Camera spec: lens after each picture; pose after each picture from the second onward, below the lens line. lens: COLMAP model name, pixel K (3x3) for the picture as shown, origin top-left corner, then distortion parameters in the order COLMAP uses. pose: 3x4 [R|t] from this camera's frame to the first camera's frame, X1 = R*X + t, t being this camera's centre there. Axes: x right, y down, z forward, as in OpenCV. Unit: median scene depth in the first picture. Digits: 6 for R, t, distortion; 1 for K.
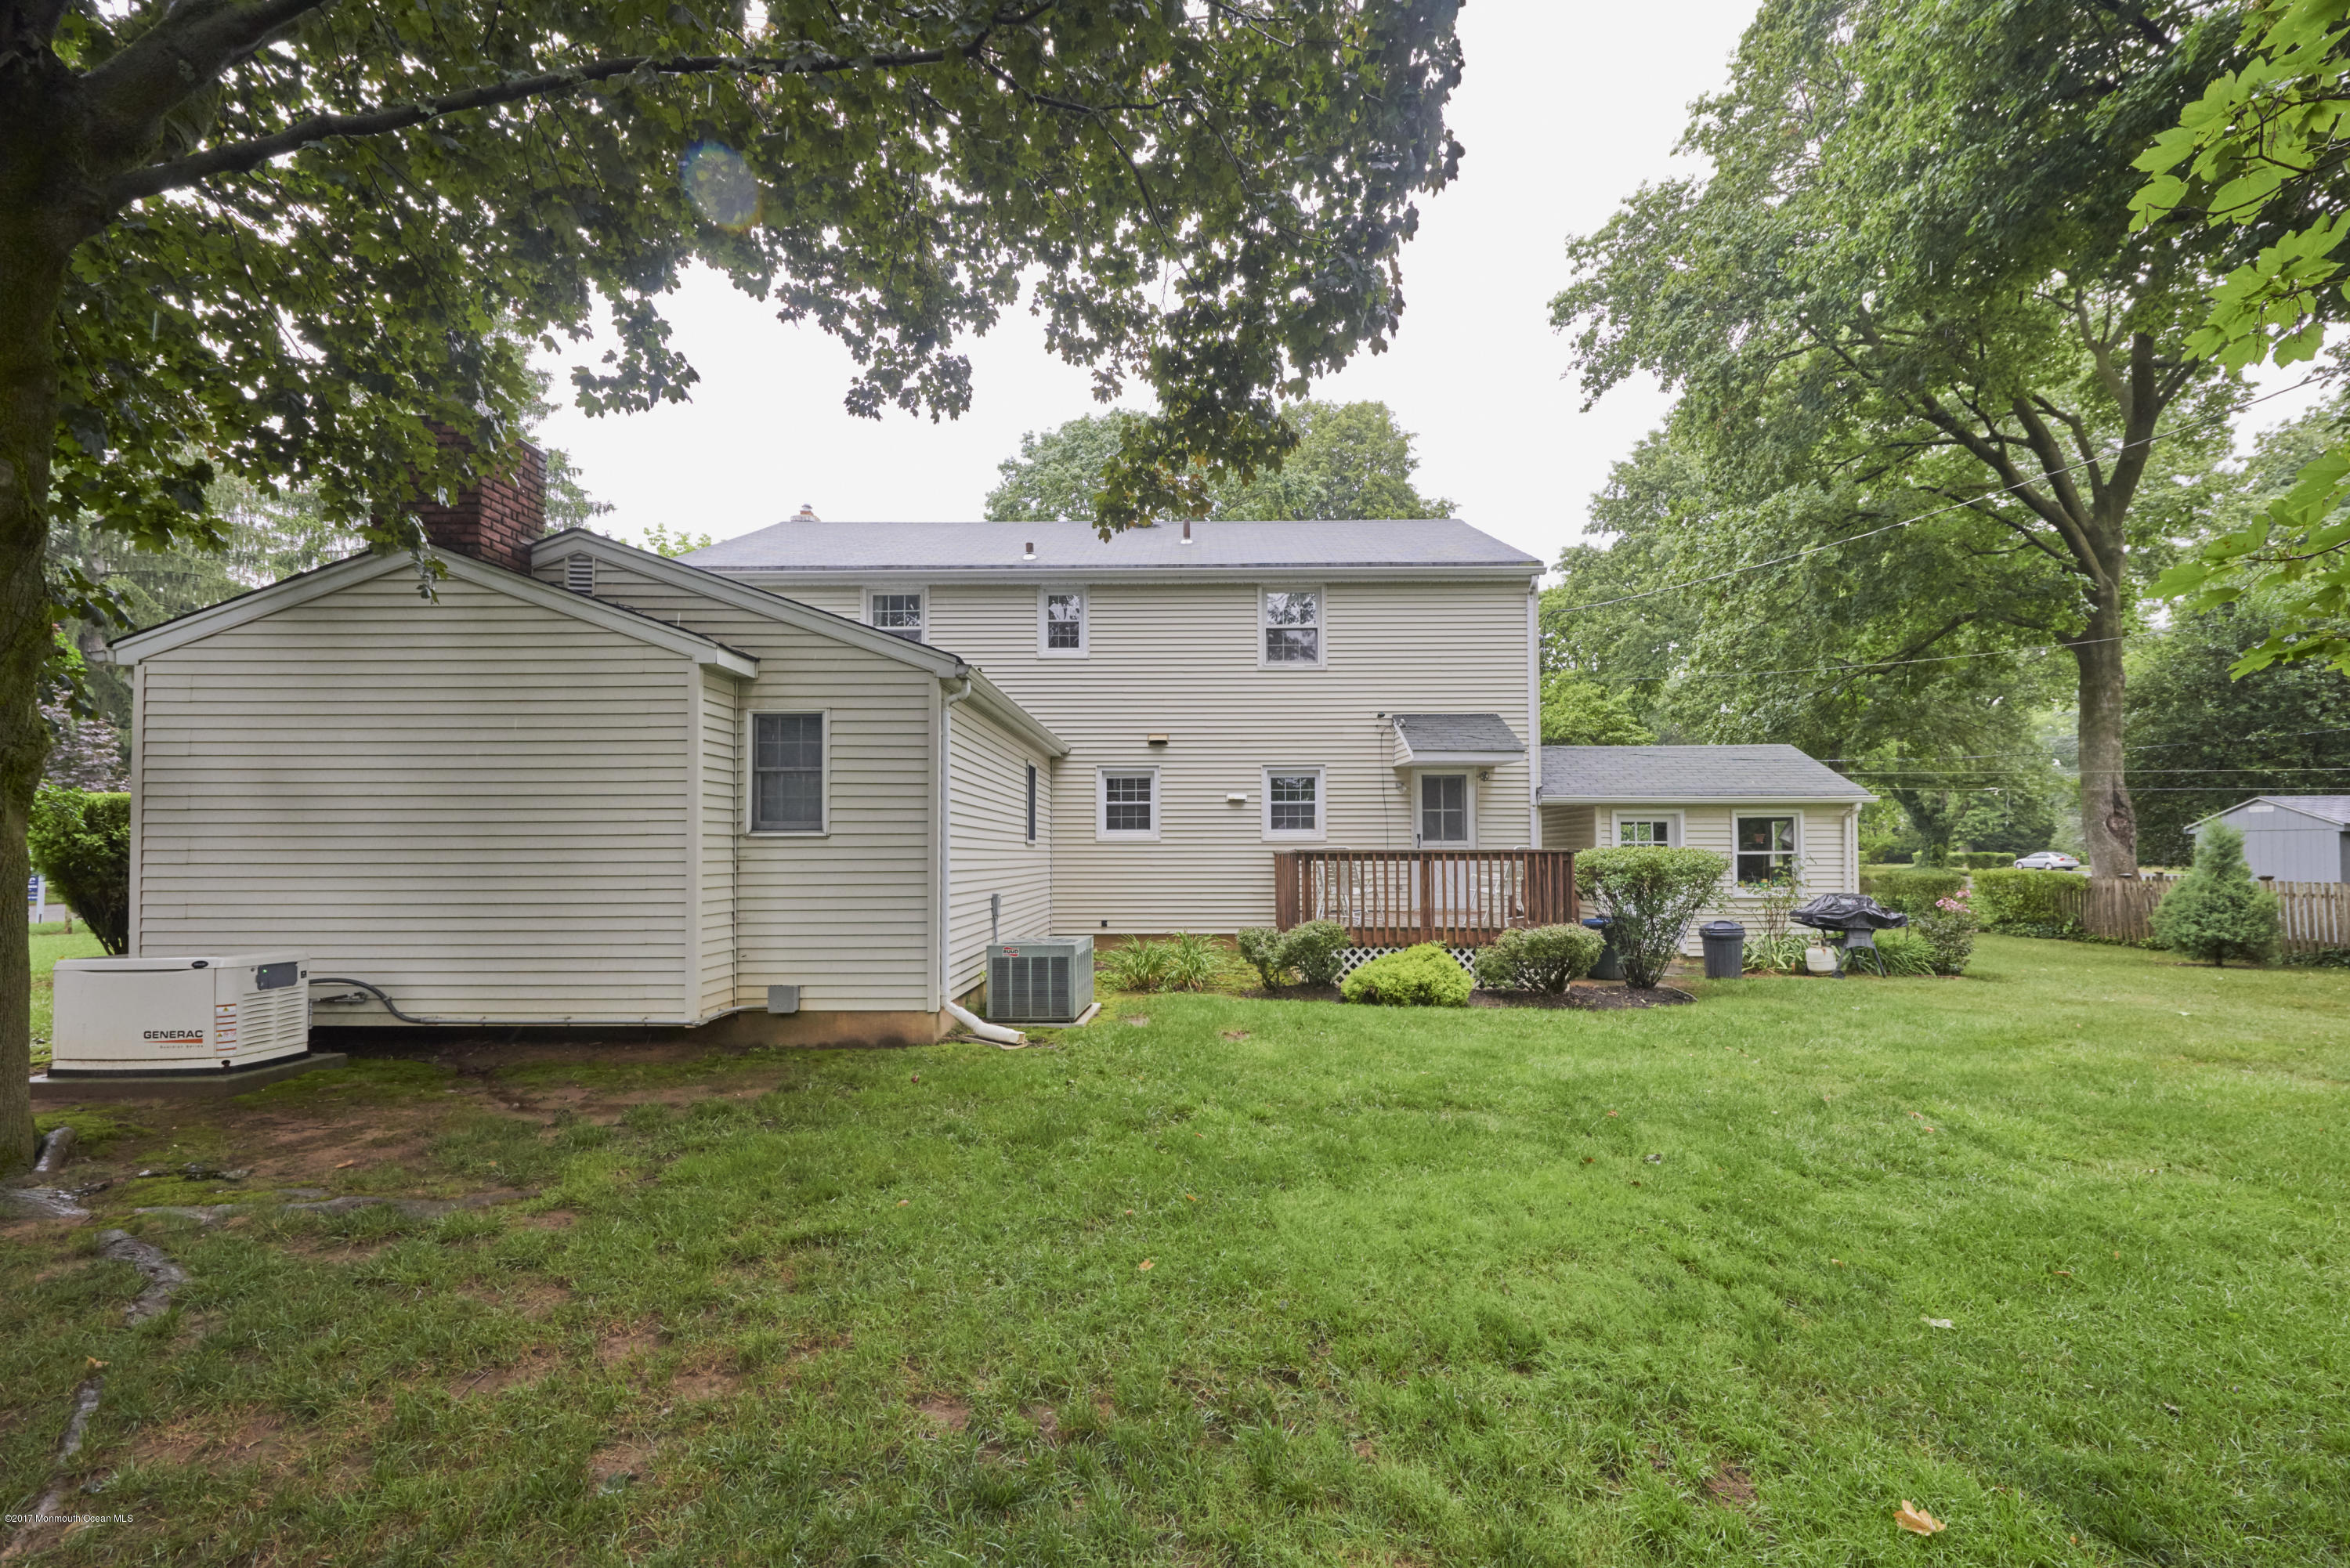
lens RADIAL K [[941.2, 0, 1198.6], [0, 941.2, 837.8], [0, 0, 1]] dist [-0.002125, -0.000036]
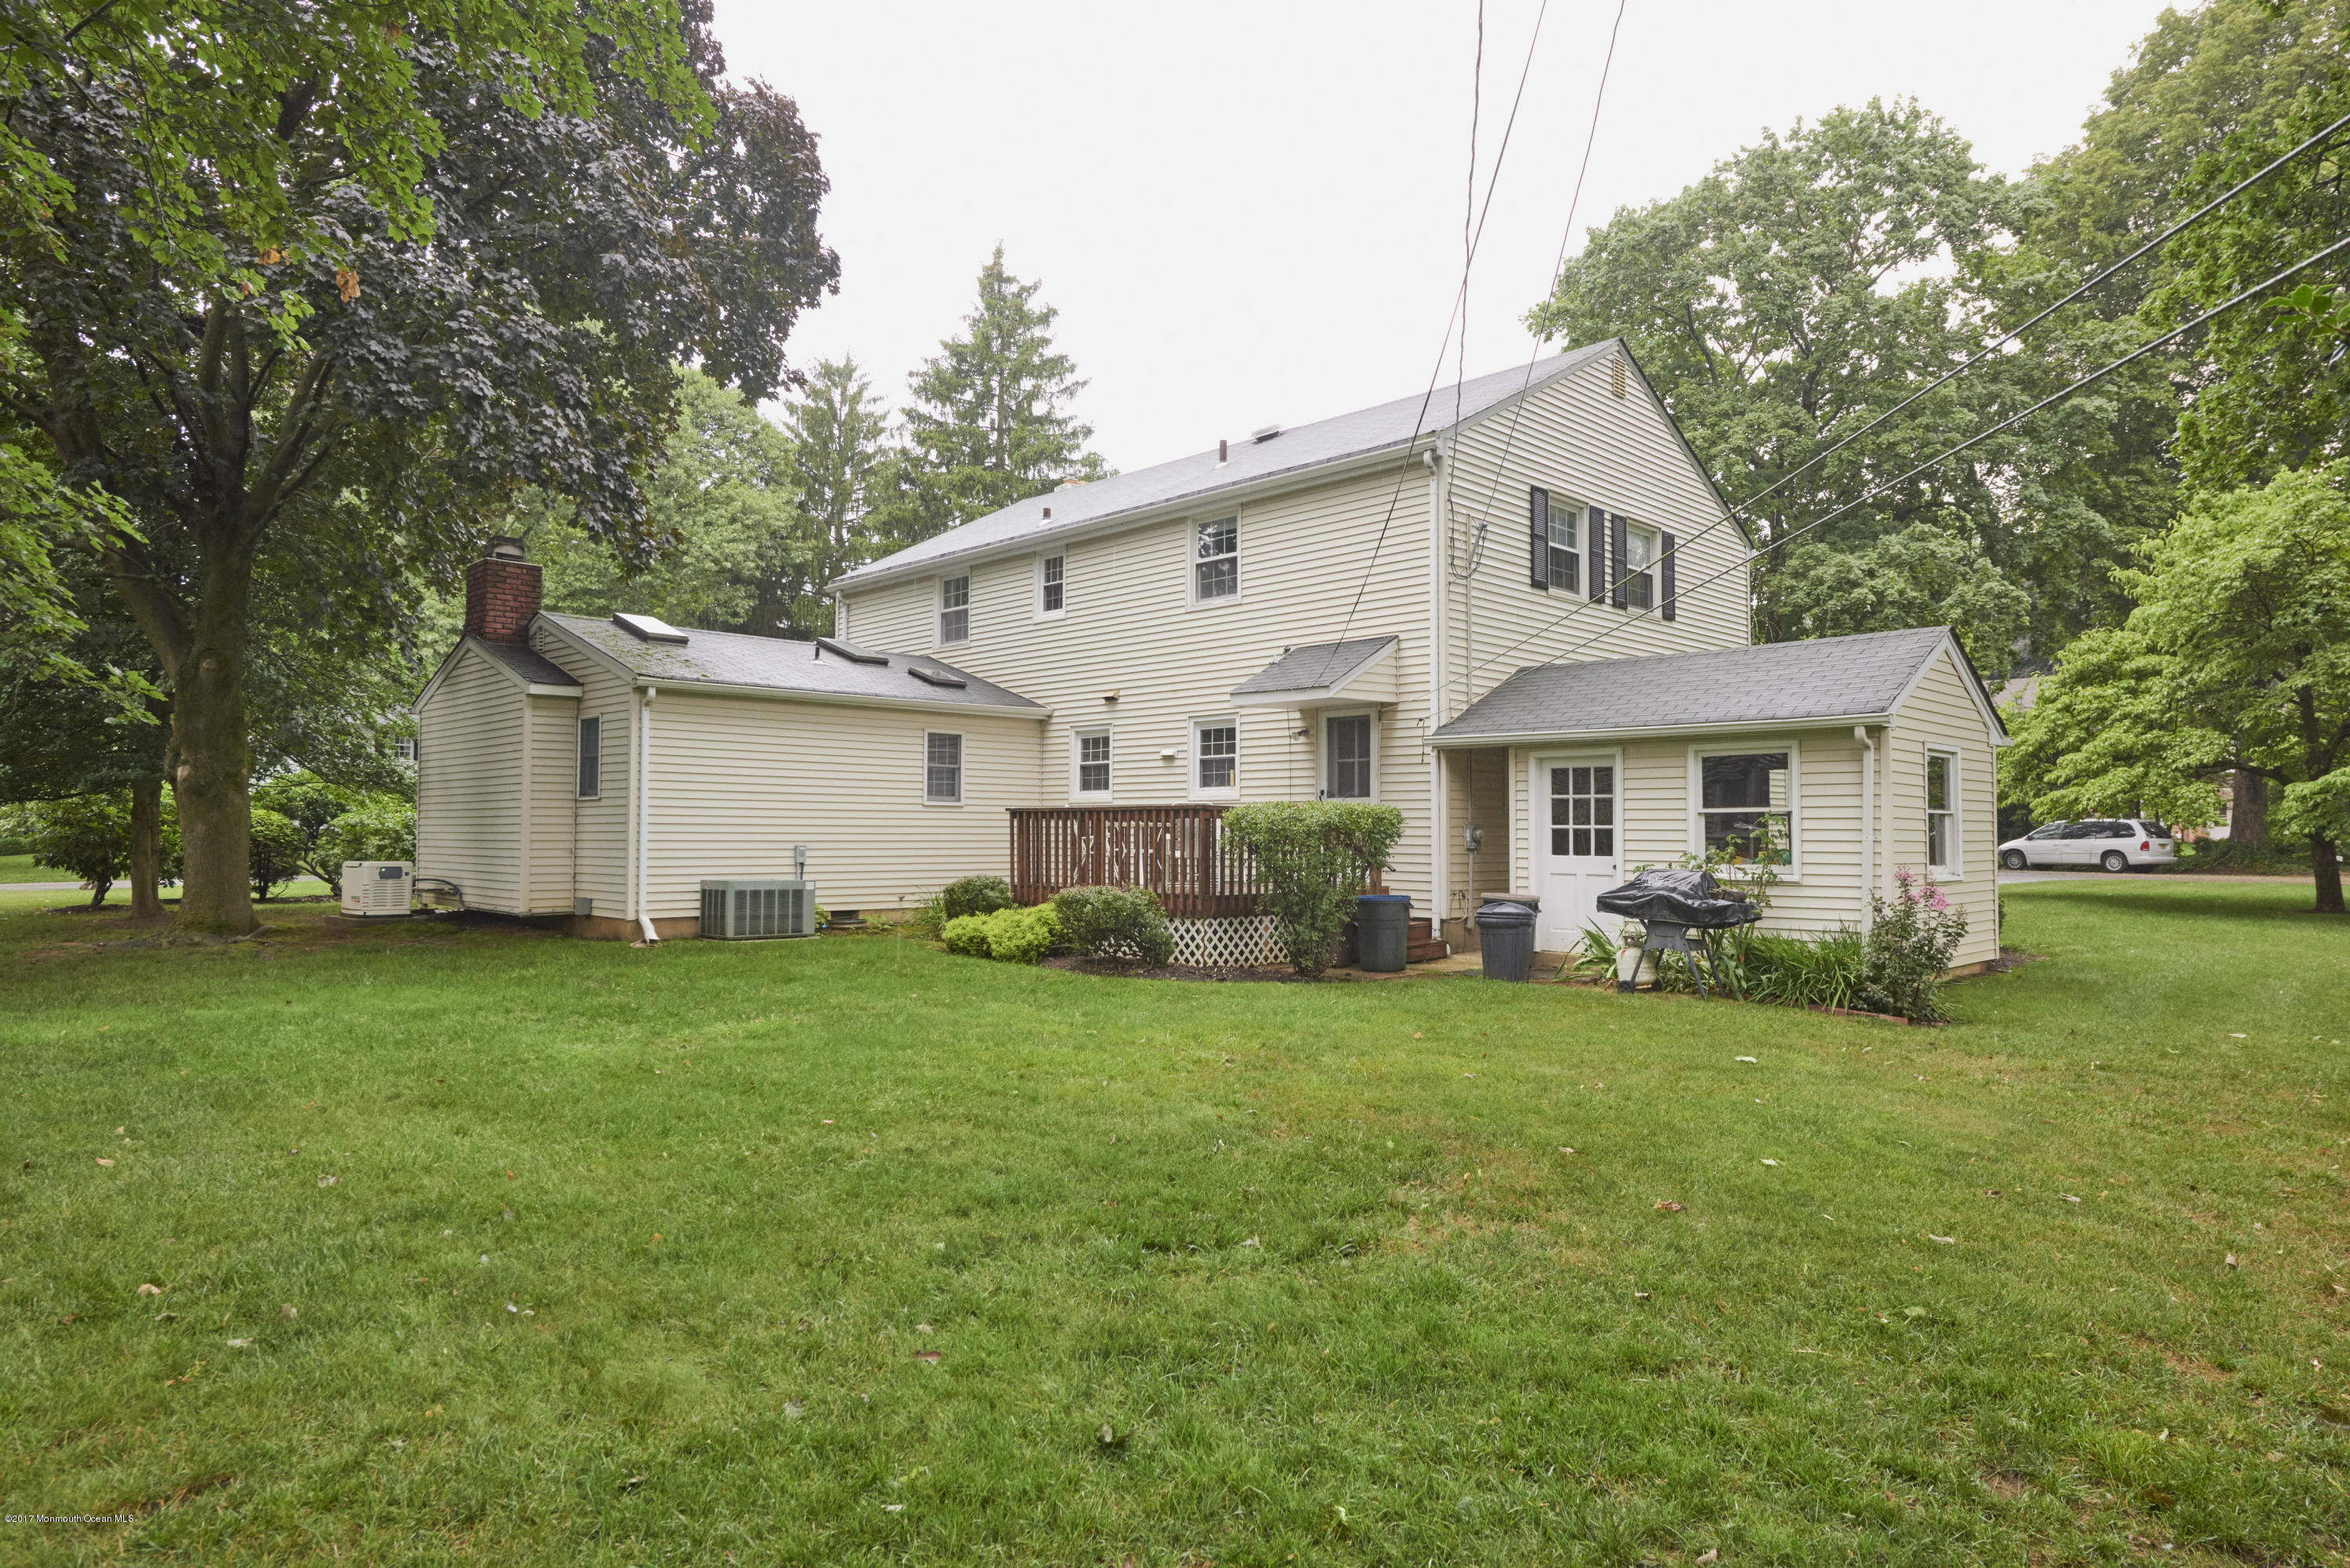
lens RADIAL K [[1375.2, 0, 1181.5], [0, 1375.2, 799.4], [0, 0, 1]] dist [-0.004075, -0.000640]
pose [[0.696694, -0.010476, -0.717292, 1.008679], [0.008094, 0.999945, -0.006742, 0.011229], [0.717323, -0.001109, 0.696740, 0.076340]]
